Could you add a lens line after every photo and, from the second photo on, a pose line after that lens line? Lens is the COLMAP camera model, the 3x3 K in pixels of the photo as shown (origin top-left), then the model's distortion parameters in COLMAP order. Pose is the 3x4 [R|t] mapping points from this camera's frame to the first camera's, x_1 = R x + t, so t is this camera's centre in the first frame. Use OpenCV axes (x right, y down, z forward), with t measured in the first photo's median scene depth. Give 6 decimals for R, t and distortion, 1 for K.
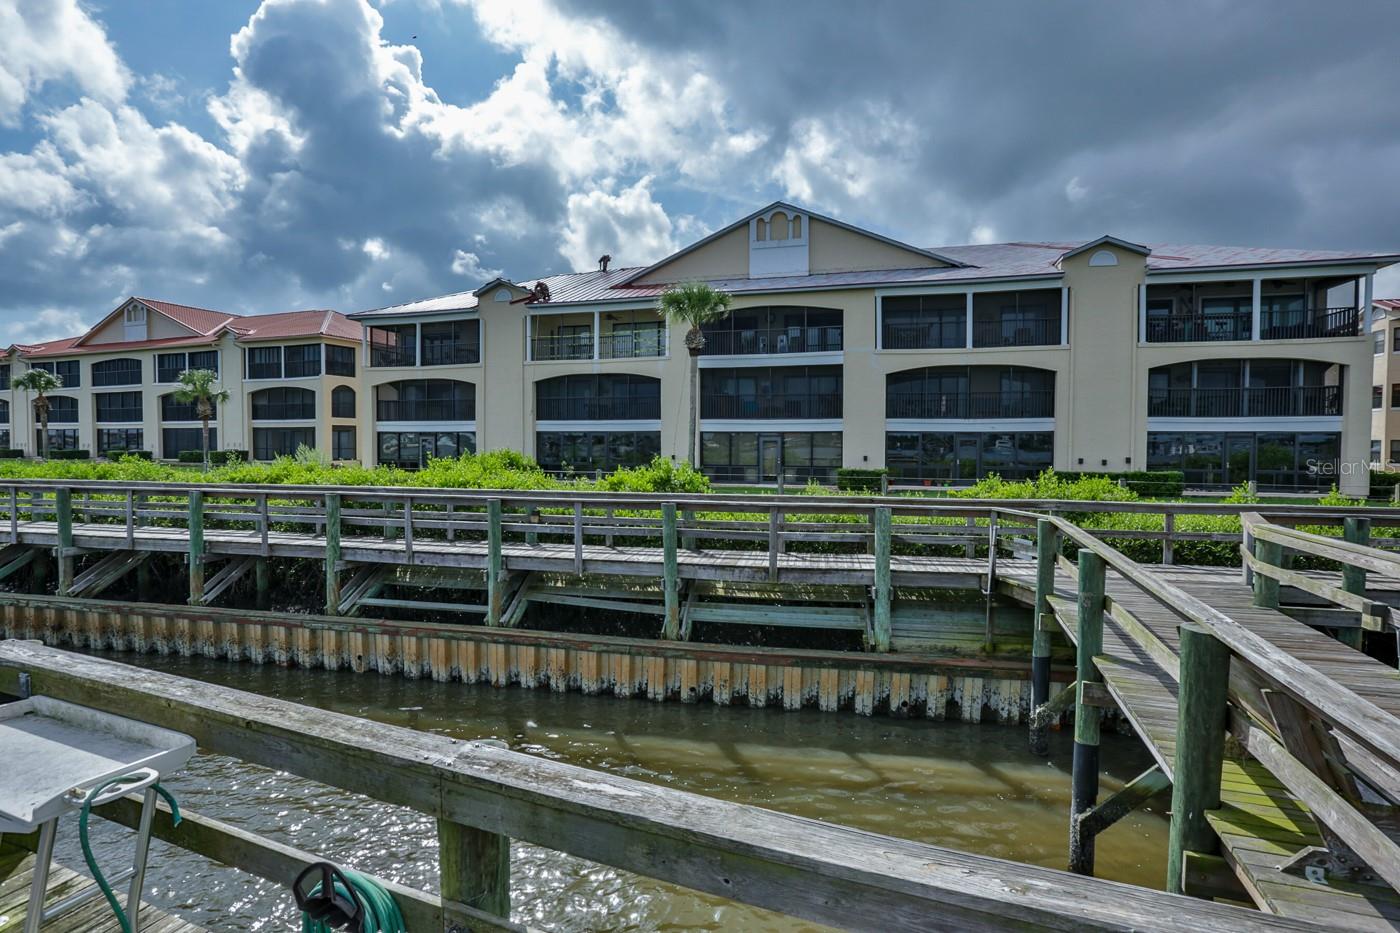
lens RADIAL K [[660.9, 0, 686.3], [0, 660.9, 456.8], [0, 0, 1]] dist [0.002423, 0.001480]
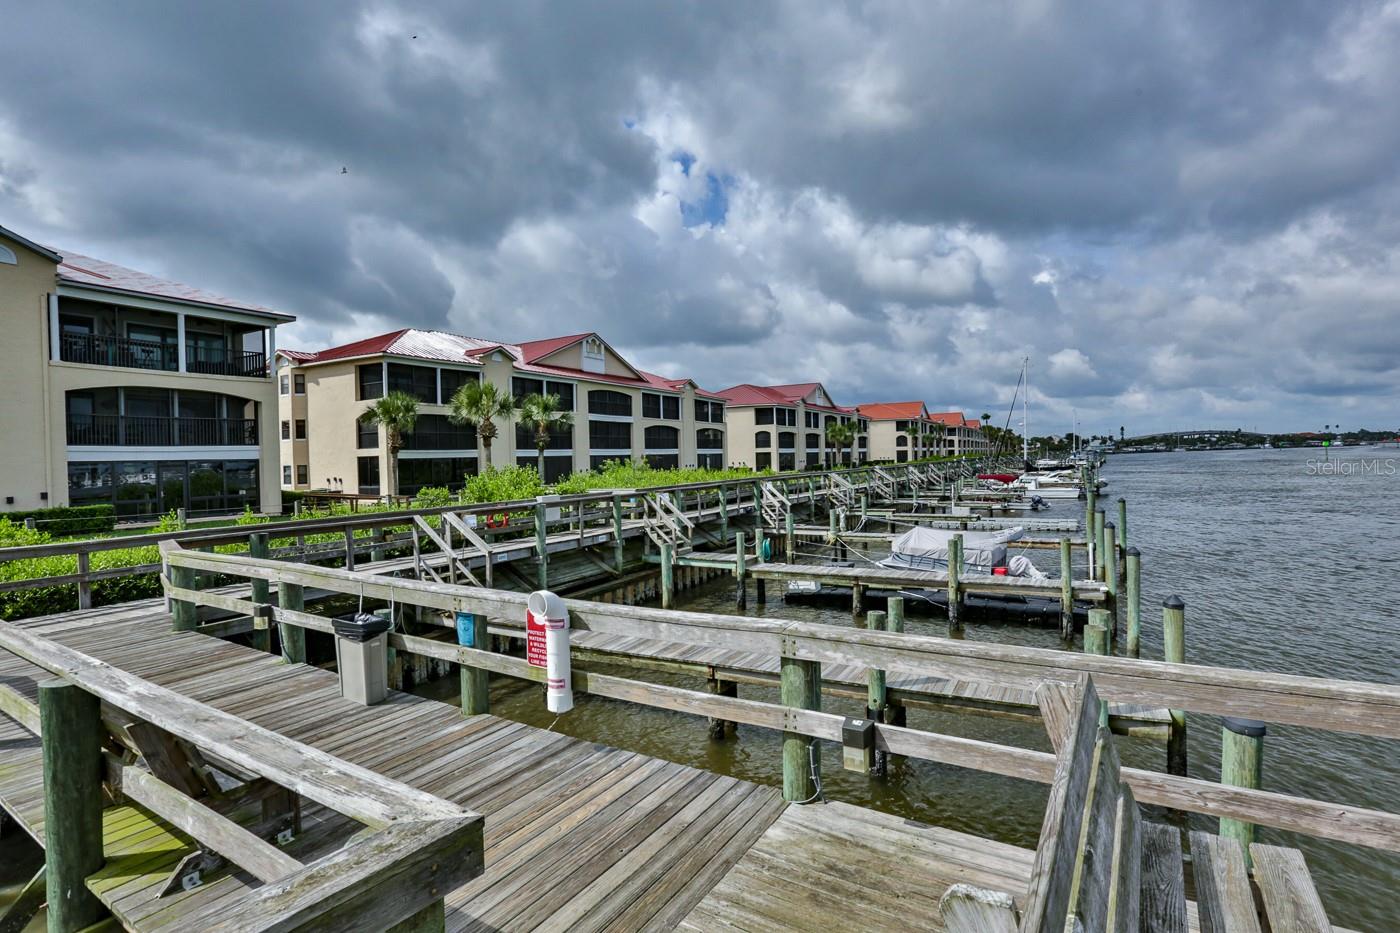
lens RADIAL K [[660.9, 0, 686.3], [0, 660.9, 456.8], [0, 0, 1]] dist [0.002423, 0.001480]
pose [[0.305871, -0.011180, 0.952007, 0.115796], [0.050328, 0.998723, -0.004442, 0.000612], [-0.950742, 0.049271, 0.306043, -0.060505]]
